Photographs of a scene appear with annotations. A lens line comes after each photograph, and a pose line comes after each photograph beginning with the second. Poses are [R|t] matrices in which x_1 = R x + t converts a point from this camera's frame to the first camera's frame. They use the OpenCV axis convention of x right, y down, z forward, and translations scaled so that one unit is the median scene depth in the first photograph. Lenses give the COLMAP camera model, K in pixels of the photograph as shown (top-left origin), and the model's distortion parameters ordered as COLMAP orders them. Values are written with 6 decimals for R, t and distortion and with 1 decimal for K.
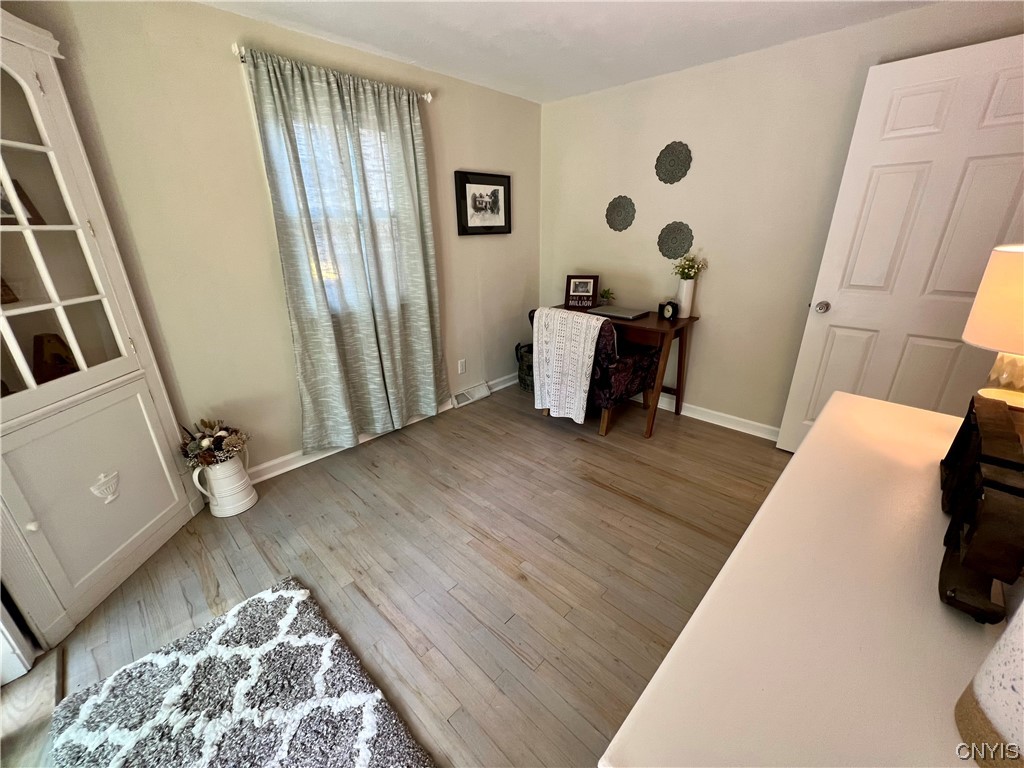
lens RADIAL K [[408.8, 0, 511.7], [0, 408.8, 385.9], [0, 0, 1]] dist [-0.000308, 0.000312]
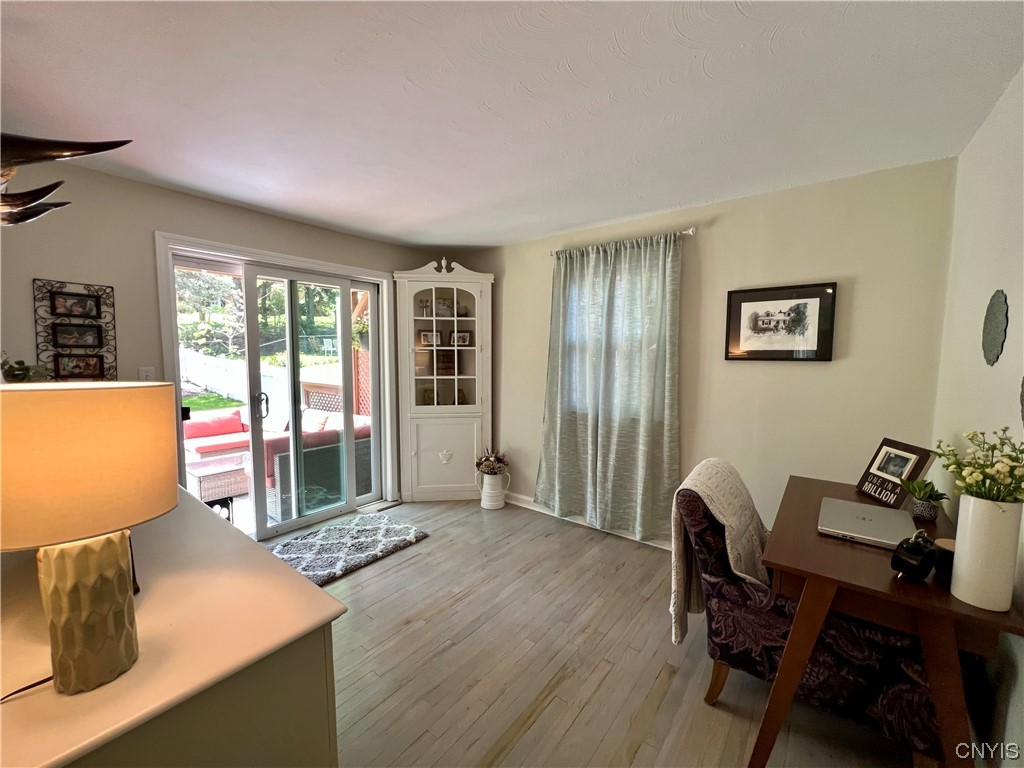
lens RADIAL K [[408.8, 0, 511.7], [0, 408.8, 385.9], [0, 0, 1]] dist [-0.000308, 0.000312]
pose [[0.102463, 0.098650, -0.989833, 0.819336], [-0.368559, 0.928015, 0.054338, -0.245457], [0.923940, 0.359244, 0.131445, 0.608594]]
